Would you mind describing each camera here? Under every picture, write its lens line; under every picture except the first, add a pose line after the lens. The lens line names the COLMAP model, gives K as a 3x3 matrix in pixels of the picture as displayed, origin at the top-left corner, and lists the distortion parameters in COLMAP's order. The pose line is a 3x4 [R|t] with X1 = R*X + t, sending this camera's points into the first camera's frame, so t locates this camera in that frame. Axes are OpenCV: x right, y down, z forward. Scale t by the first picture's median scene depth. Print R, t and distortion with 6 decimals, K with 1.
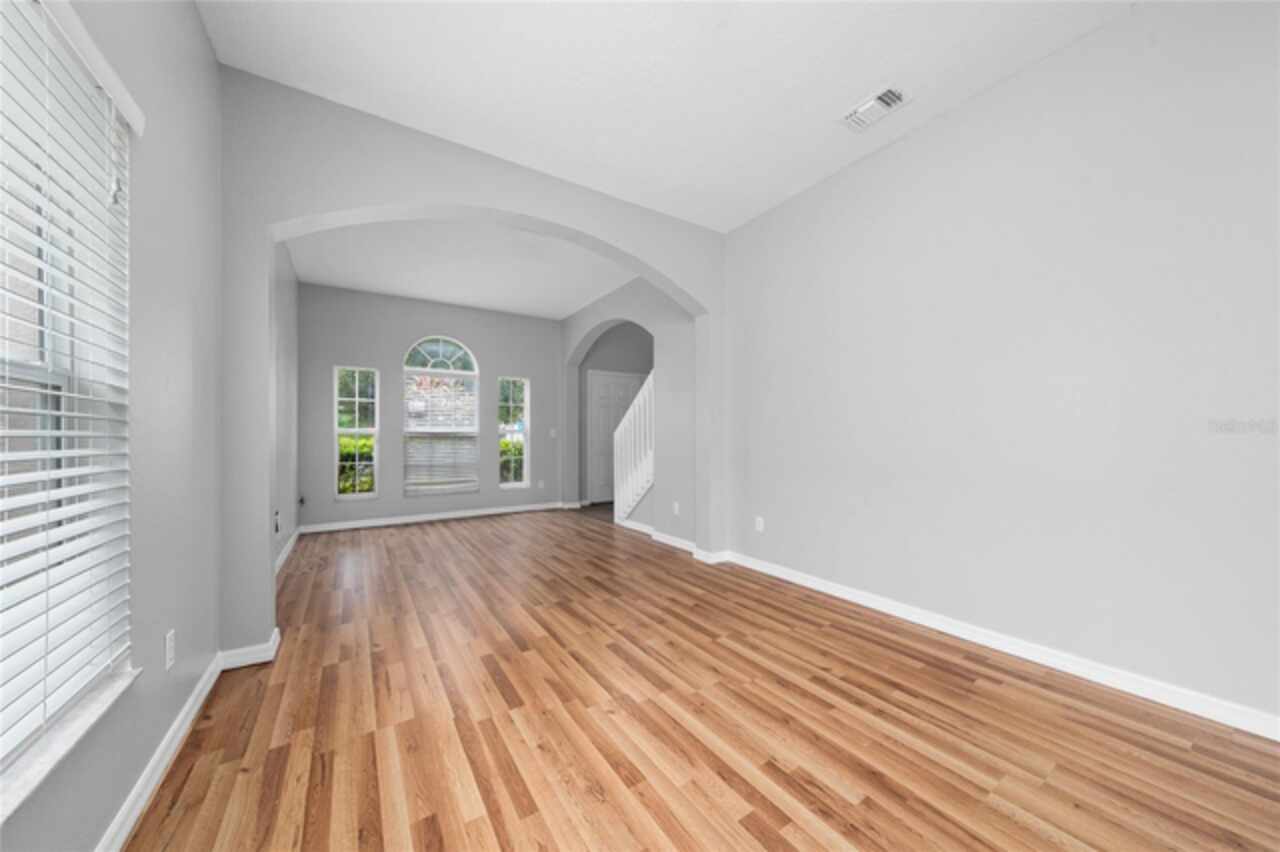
lens RADIAL K [[438.6, 0, 637.9], [0, 438.6, 431.9], [0, 0, 1]] dist [-0.014188, -0.000359]
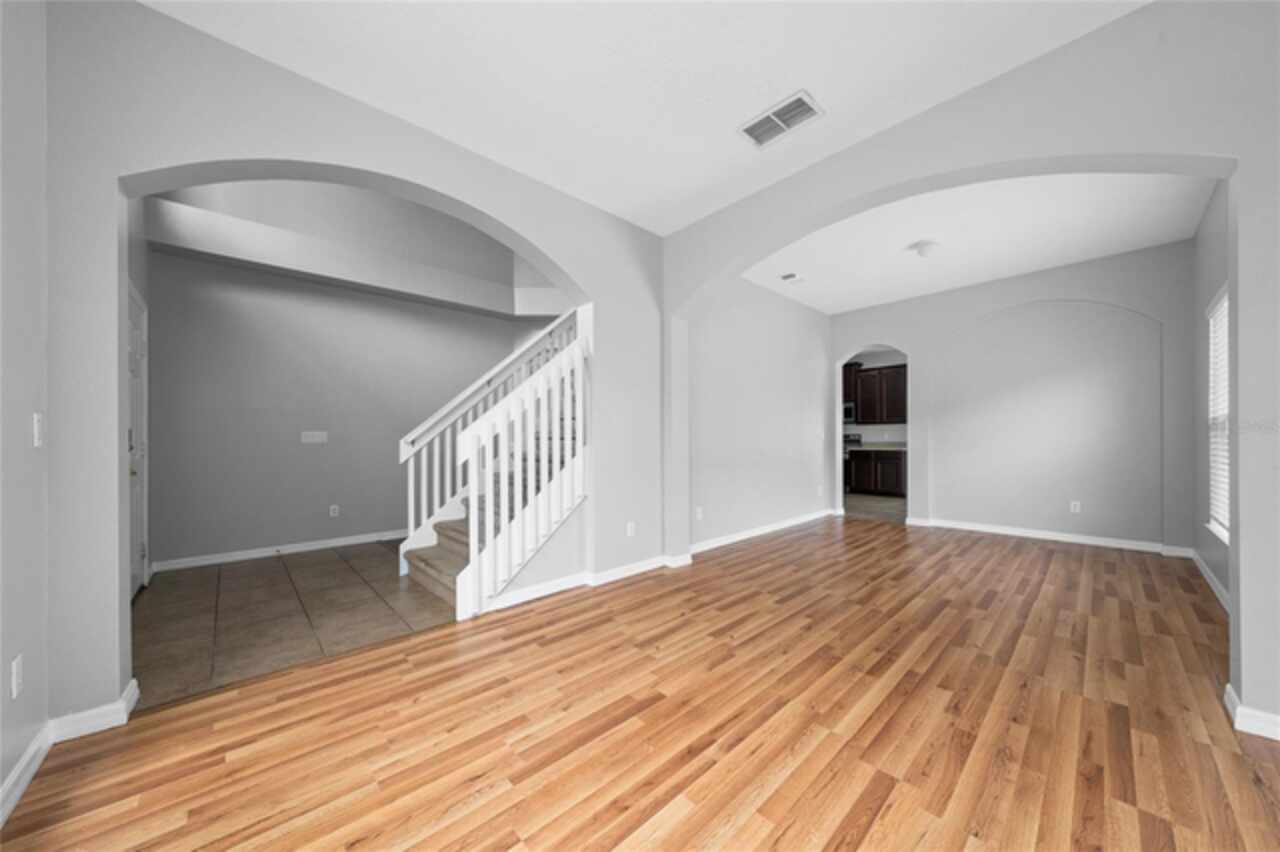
lens RADIAL K [[438.6, 0, 638.1], [0, 438.6, 435.6], [0, 0, 1]] dist [-0.014188, -0.000359]
pose [[-0.170226, 0.016107, 0.985273, -1.054950], [0.002759, 0.999870, -0.015869, 0.016387], [-0.985401, 0.000017, -0.170248, 1.619757]]
